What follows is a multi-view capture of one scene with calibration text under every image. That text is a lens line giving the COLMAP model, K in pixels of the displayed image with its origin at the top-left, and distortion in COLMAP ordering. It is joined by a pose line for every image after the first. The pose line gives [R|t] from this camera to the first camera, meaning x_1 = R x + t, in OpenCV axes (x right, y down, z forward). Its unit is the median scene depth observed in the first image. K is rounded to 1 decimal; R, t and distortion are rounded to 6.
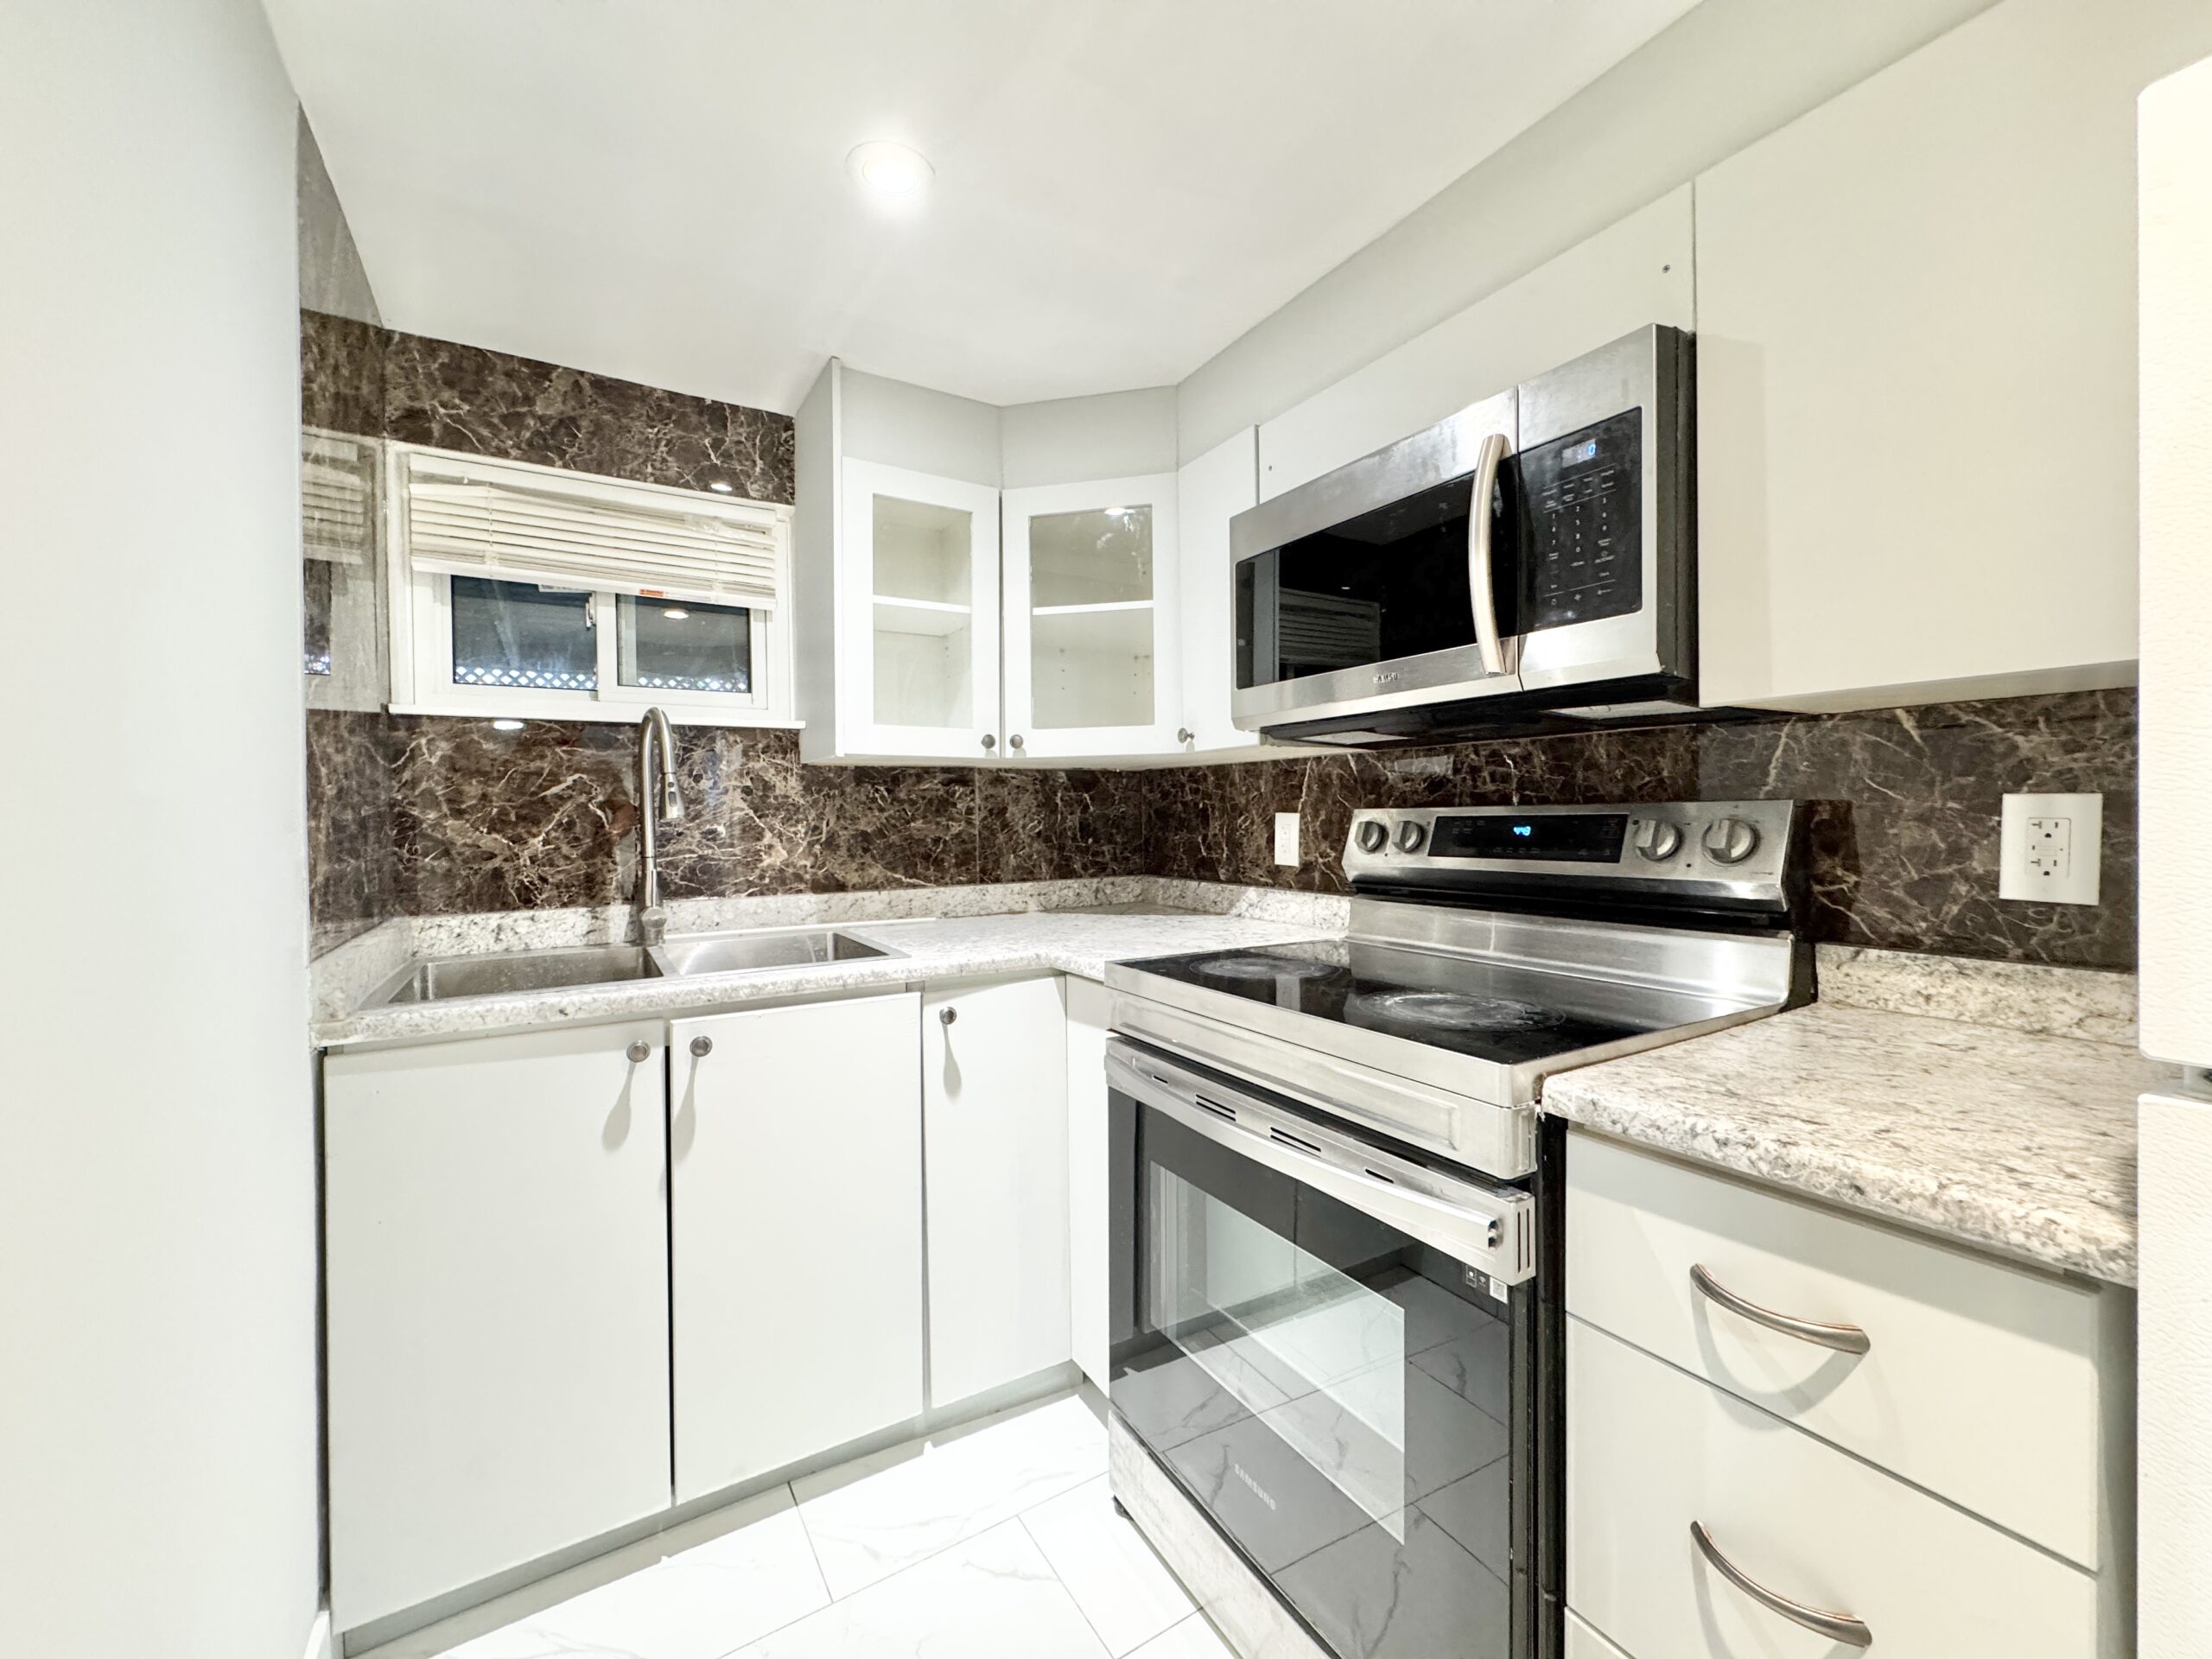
lens RADIAL K [[879.2, 0, 1106.0], [0, 879.2, 825.7], [0, 0, 1]] dist [-0.002346, -0.000537]
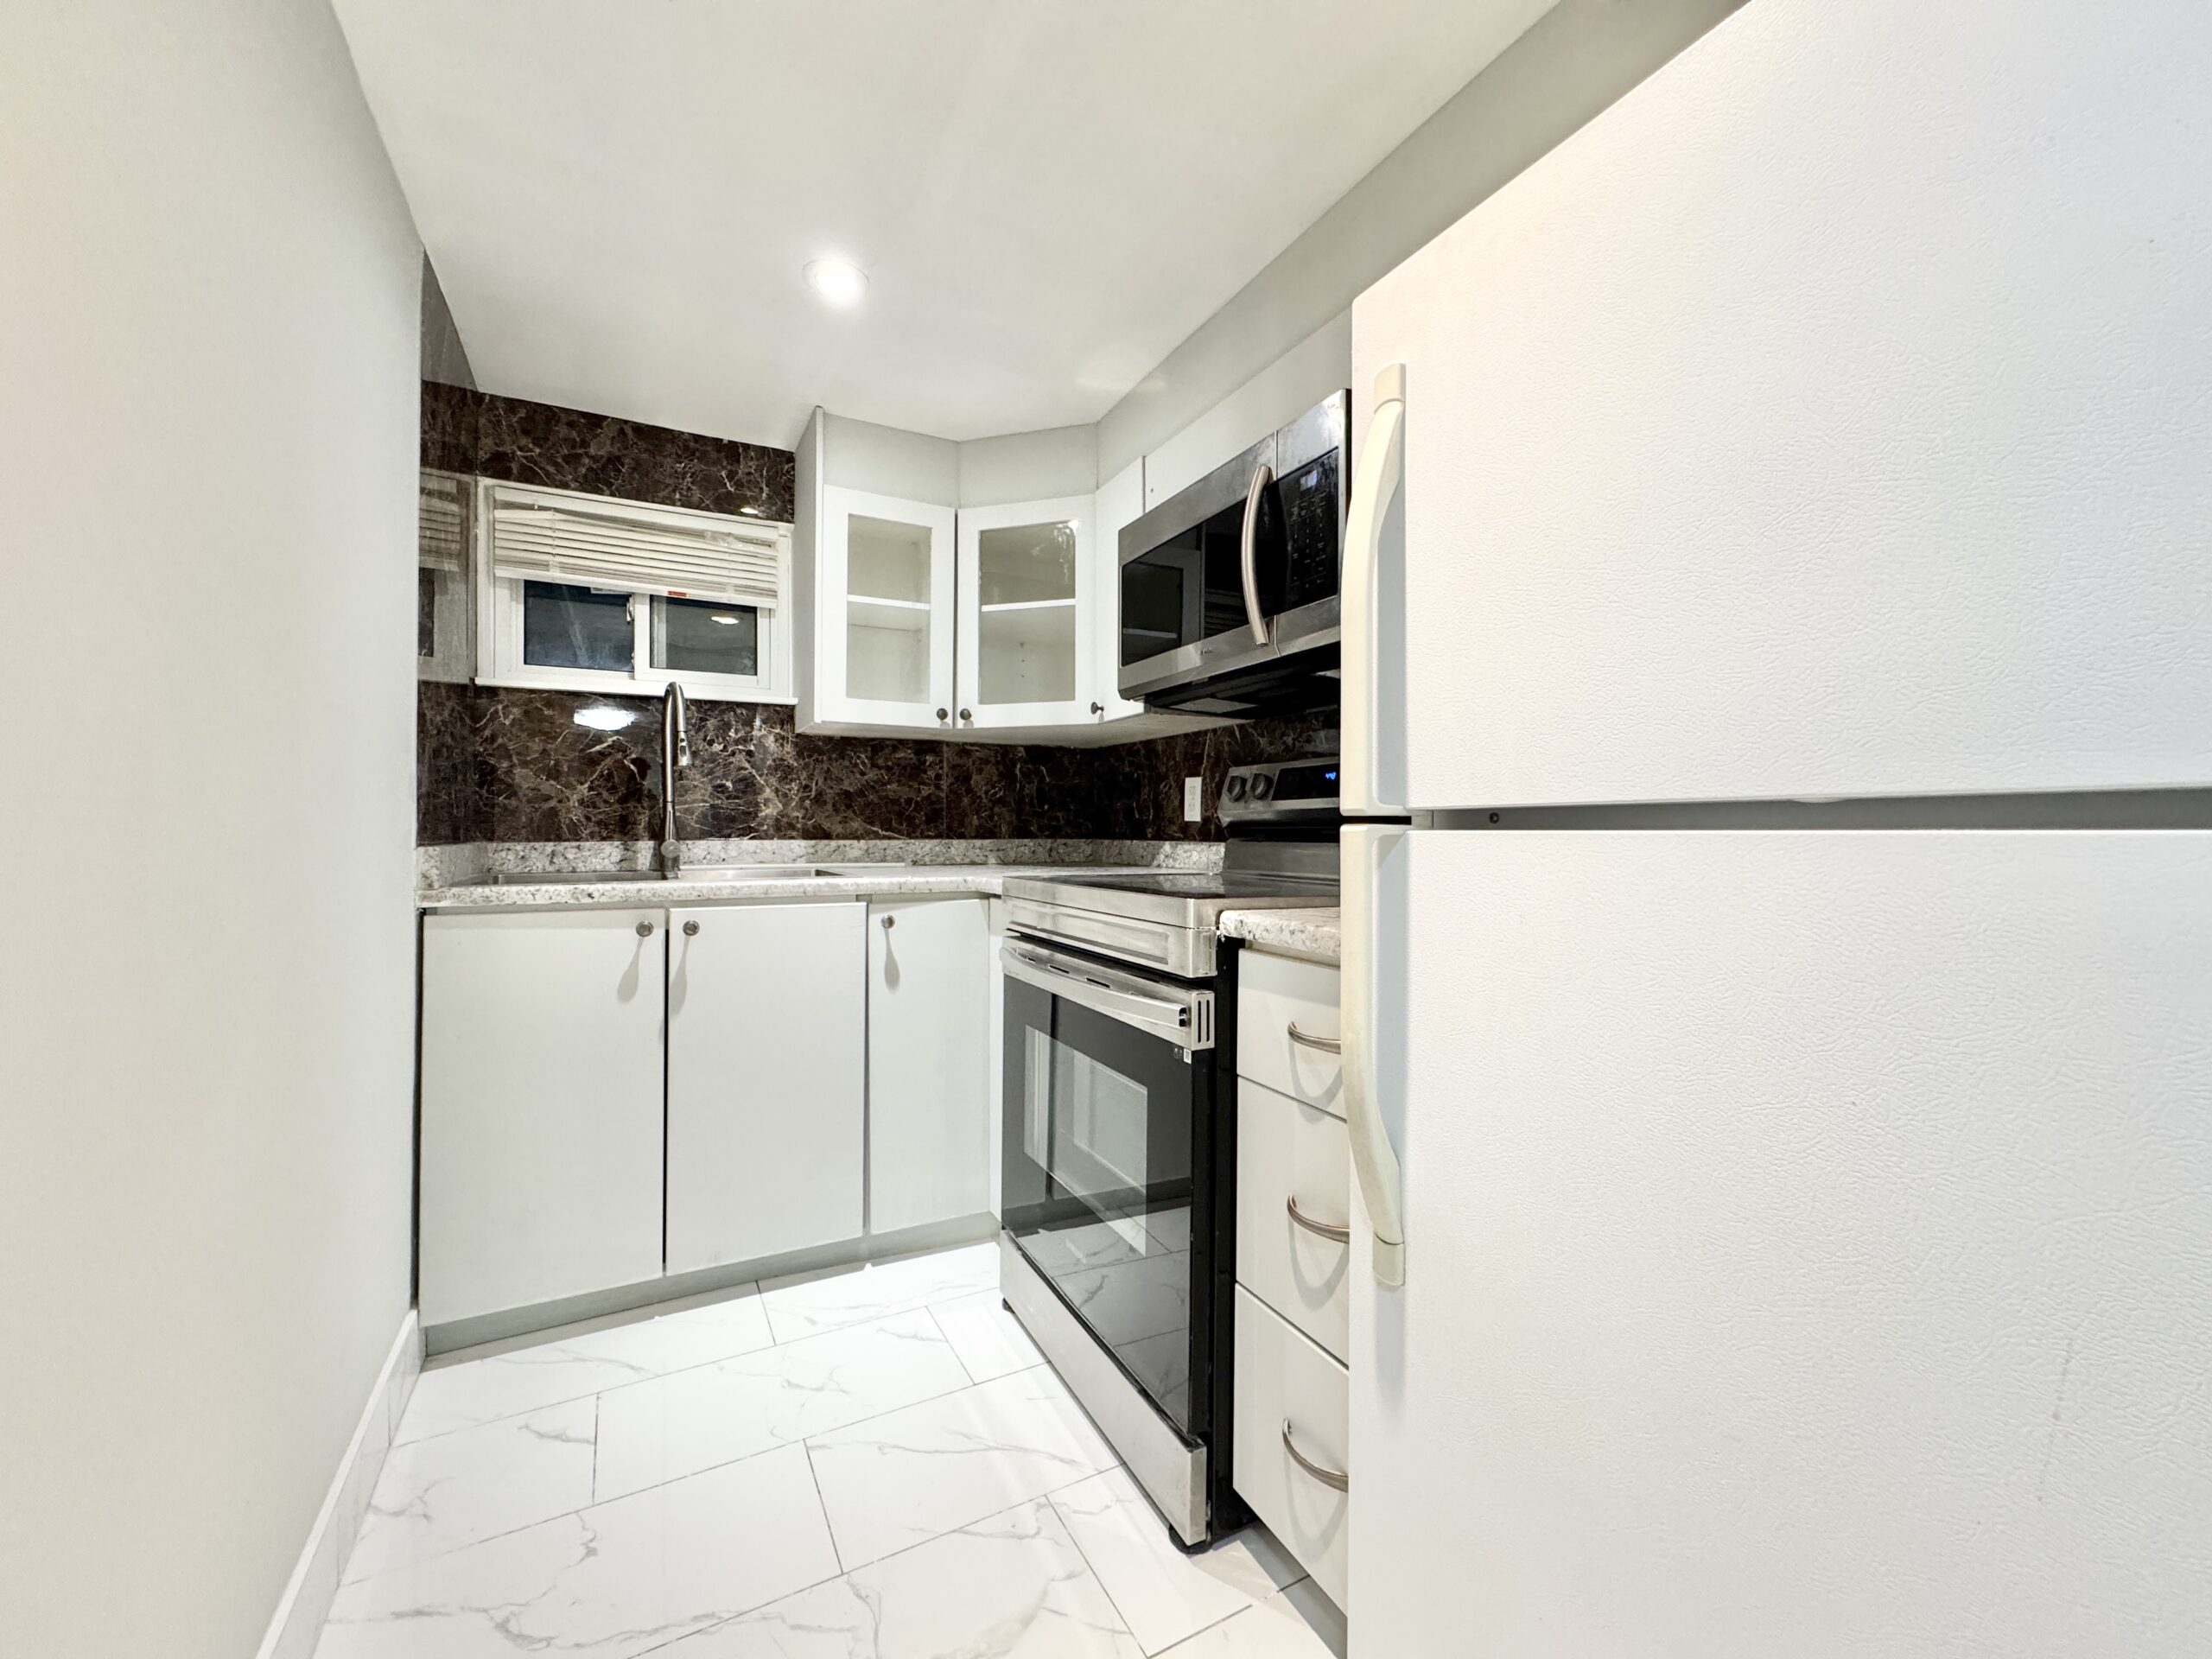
lens RADIAL K [[879.2, 0, 1104.3], [0, 879.2, 827.1], [0, 0, 1]] dist [-0.002346, -0.000537]
pose [[0.997789, 0.013434, -0.065094, 0.200637], [-0.014319, 0.999811, -0.013157, 0.085806], [0.064905, 0.014060, 0.997792, -0.234833]]
